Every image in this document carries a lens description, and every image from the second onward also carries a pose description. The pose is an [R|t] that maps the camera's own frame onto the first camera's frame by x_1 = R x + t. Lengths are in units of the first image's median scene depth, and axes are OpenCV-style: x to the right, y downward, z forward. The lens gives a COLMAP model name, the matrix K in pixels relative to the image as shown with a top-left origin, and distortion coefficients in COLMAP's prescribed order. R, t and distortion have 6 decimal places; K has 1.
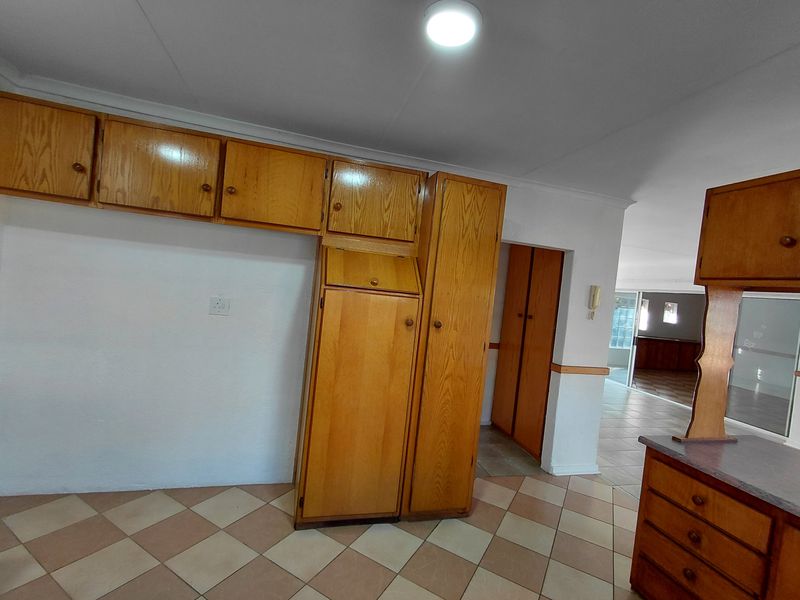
lens RADIAL K [[372.2, 0, 397.7], [0, 372.2, 296.5], [0, 0, 1]] dist [0.001700, -0.001893]
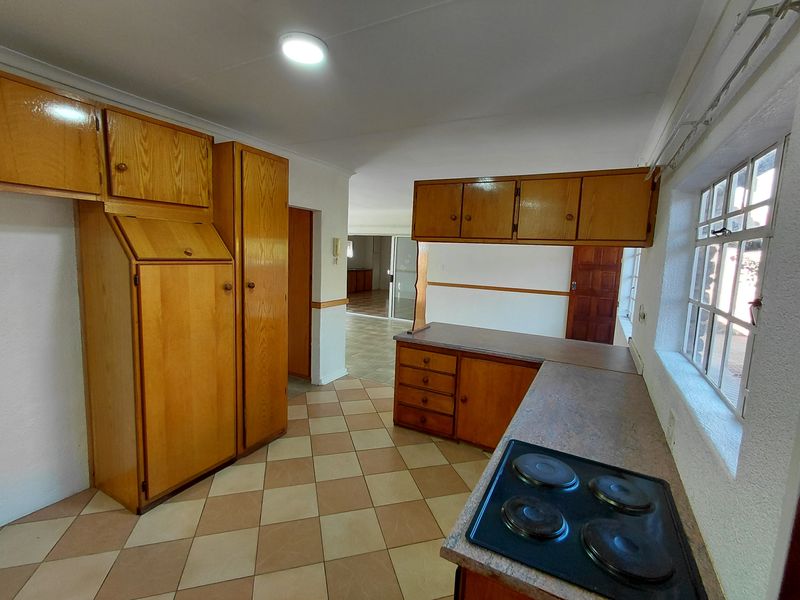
lens RADIAL K [[372.2, 0, 397.7], [0, 372.2, 296.5], [0, 0, 1]] dist [0.001700, -0.001893]
pose [[0.690155, -0.161036, 0.705517, -0.379306], [0.046677, 0.982802, 0.178667, -0.070574], [-0.722155, -0.090376, 0.685802, -0.092206]]
